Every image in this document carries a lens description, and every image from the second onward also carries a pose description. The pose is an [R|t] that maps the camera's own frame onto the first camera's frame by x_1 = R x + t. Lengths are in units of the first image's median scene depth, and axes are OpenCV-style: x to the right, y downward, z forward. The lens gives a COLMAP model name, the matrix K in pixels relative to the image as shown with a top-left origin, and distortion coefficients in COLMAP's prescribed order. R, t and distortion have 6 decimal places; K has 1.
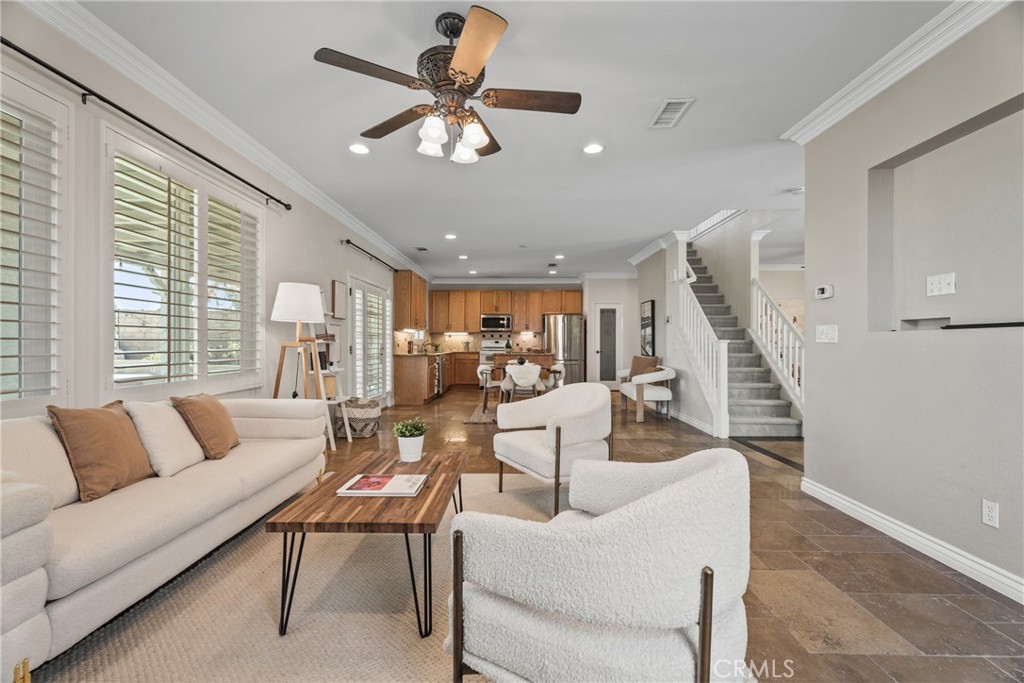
lens RADIAL K [[450.3, 0, 505.2], [0, 450.3, 342.9], [0, 0, 1]] dist [-0.011143, -0.000571]
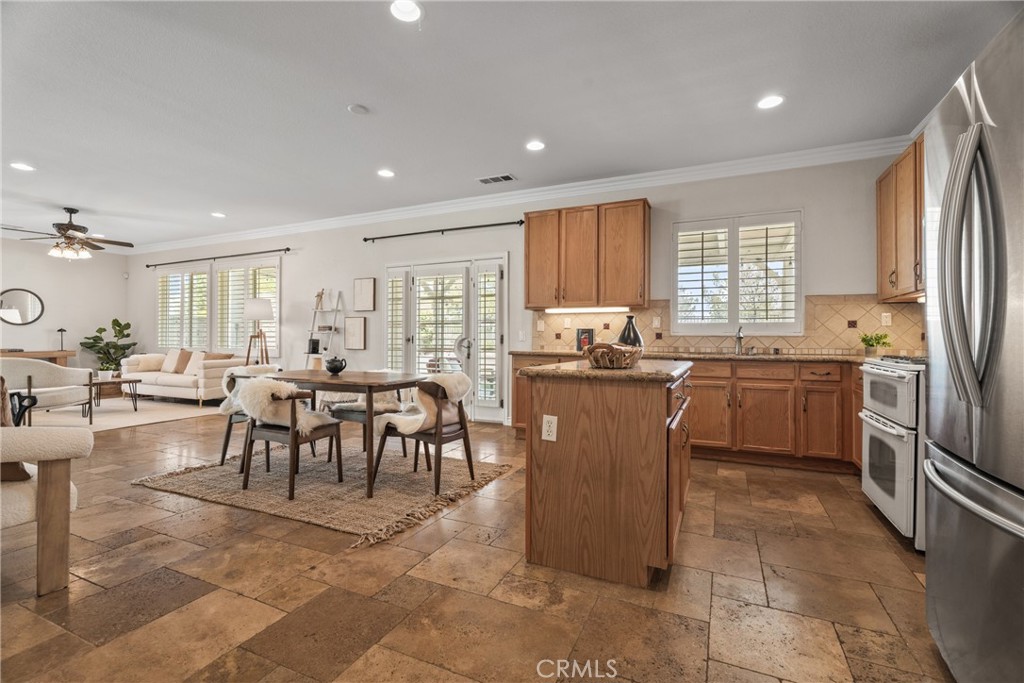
lens RADIAL K [[450.3, 0, 516.5], [0, 450.3, 334.0], [0, 0, 1]] dist [-0.011143, -0.000571]
pose [[-0.387583, -0.016730, -0.921683, 0.258568], [-0.008149, 0.999858, -0.014722, 0.008574], [0.921799, 0.001804, -0.387665, 0.892002]]
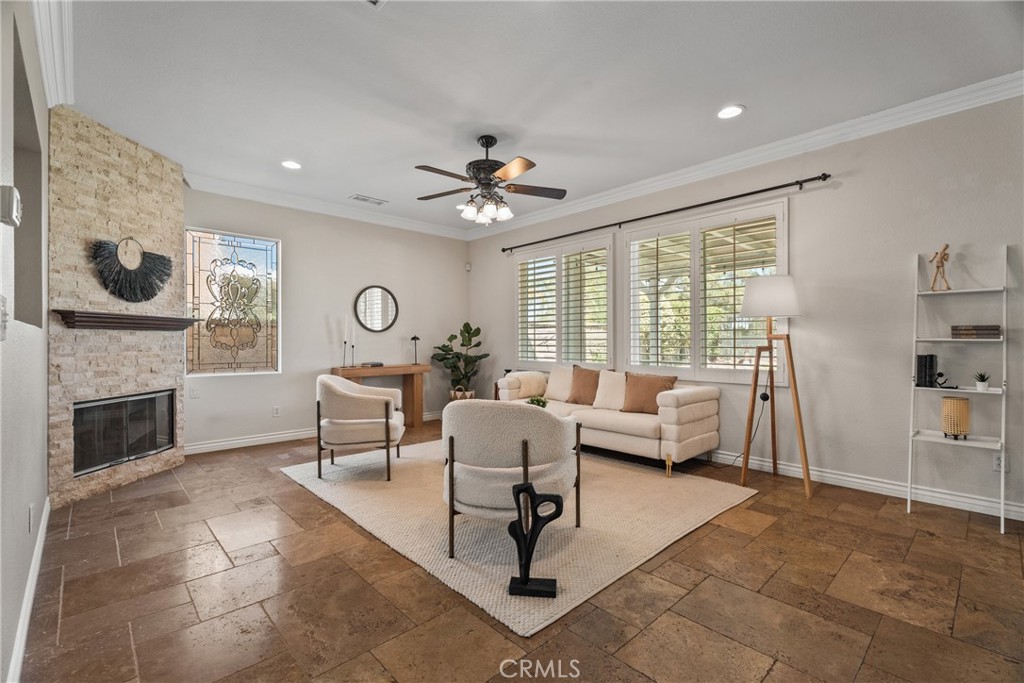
lens RADIAL K [[450.3, 0, 517.3], [0, 450.3, 341.7], [0, 0, 1]] dist [-0.011143, -0.000571]
pose [[-0.721145, -0.003577, -0.692775, 0.186039], [-0.004500, 0.999990, -0.000479, 0.002169], [0.692769, 0.002772, -0.721154, 0.445050]]
